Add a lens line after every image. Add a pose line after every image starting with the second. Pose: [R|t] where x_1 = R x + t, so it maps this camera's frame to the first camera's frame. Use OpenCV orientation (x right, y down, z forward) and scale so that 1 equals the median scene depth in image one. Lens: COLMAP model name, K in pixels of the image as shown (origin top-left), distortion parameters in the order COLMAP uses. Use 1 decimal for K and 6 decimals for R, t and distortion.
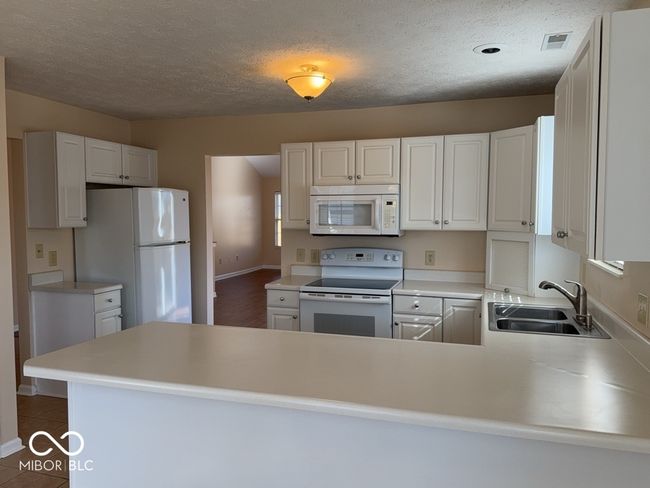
lens RADIAL K [[486.6, 0, 325.0], [0, 486.6, 244.0], [0, 0, 1]] dist [0.007694, 0.001227]
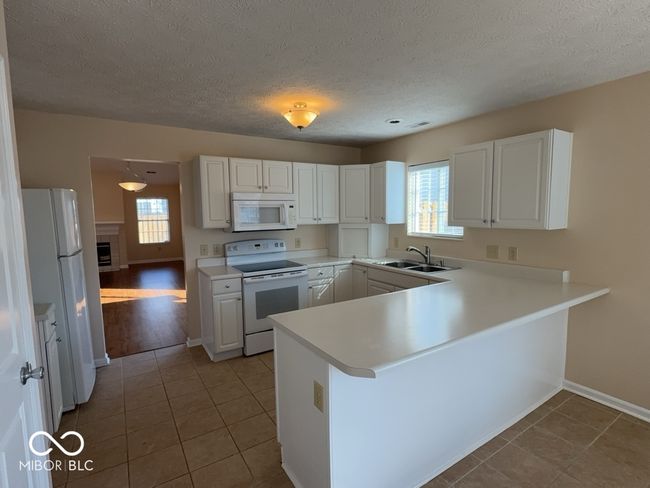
lens RADIAL K [[329.6, 0, 325.0], [0, 329.6, 244.0], [0, 0, 1]] dist [-0.002843, -0.000405]
pose [[0.628312, -0.085448, 0.773255, -0.564190], [0.055935, 0.996339, 0.064650, -0.031439], [-0.775948, 0.002632, 0.630791, 0.302665]]
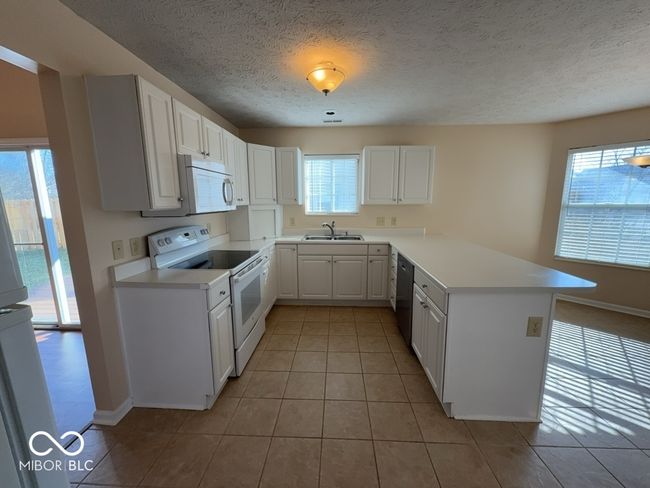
lens RADIAL K [[259.0, 0, 325.0], [0, 259.0, 244.0], [0, 0, 1]] dist [-0.002698, 0.000230]
pose [[-0.267386, -0.156854, 0.950737, -0.549225], [0.058681, 0.982180, 0.178545, -0.037653], [-0.961801, 0.103531, -0.253417, 0.948097]]
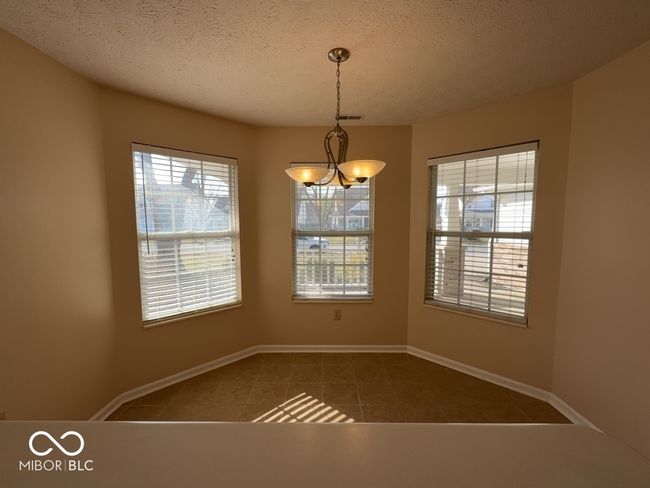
lens RADIAL K [[280.2, 0, 325.0], [0, 280.2, 244.0], [0, 0, 1]] dist [0.010580, 0.000106]
pose [[-0.950862, 0.026624, -0.308469, -0.078247], [-0.014364, 0.991430, 0.129846, -0.026331], [0.309282, 0.127897, -0.942331, 0.571757]]
